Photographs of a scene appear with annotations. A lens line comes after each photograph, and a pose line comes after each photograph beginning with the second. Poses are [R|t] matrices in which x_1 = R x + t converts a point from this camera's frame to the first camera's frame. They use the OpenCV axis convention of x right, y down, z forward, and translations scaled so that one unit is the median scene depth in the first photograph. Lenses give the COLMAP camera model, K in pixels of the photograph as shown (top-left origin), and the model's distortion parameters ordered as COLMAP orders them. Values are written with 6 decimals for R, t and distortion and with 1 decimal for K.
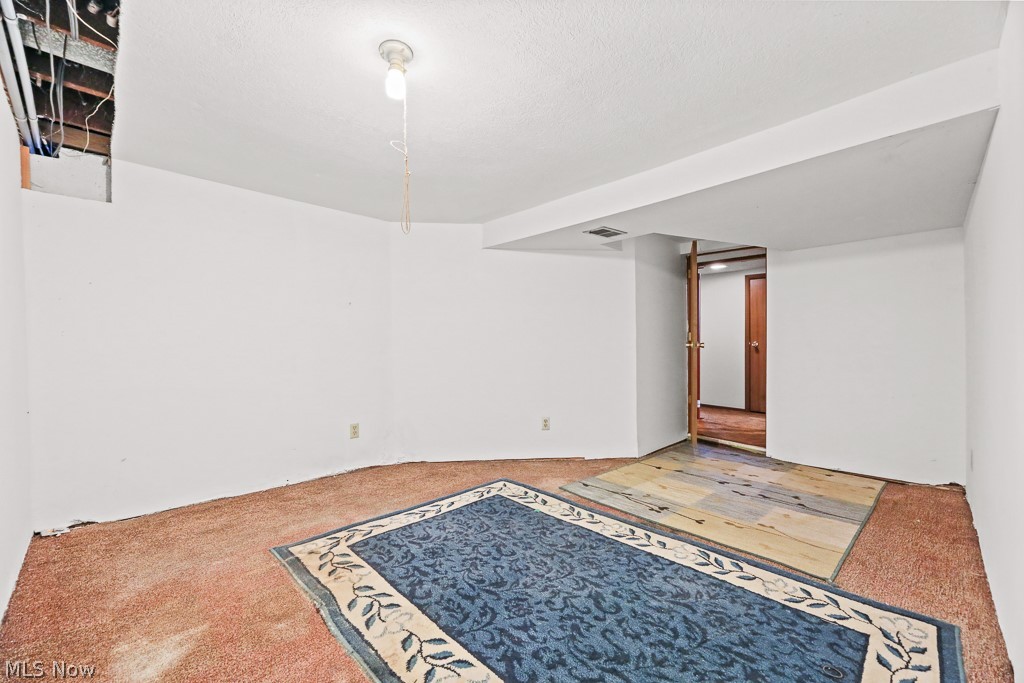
lens RADIAL K [[417.0, 0, 507.8], [0, 417.0, 342.9], [0, 0, 1]] dist [-0.003058, -0.000580]
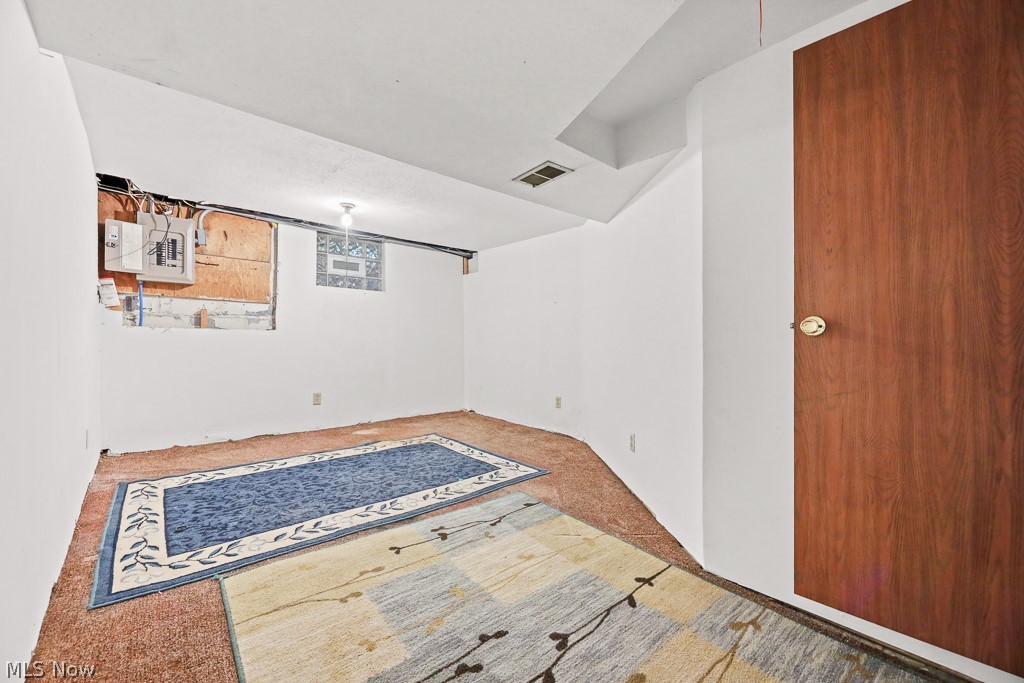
lens RADIAL K [[417.0, 0, 507.6], [0, 417.0, 339.7], [0, 0, 1]] dist [-0.003058, -0.000580]
pose [[-0.062184, -0.001908, -0.998063, 1.283718], [-0.009649, 0.999953, -0.001310, 0.033884], [0.998018, 0.009549, -0.062200, 1.306772]]
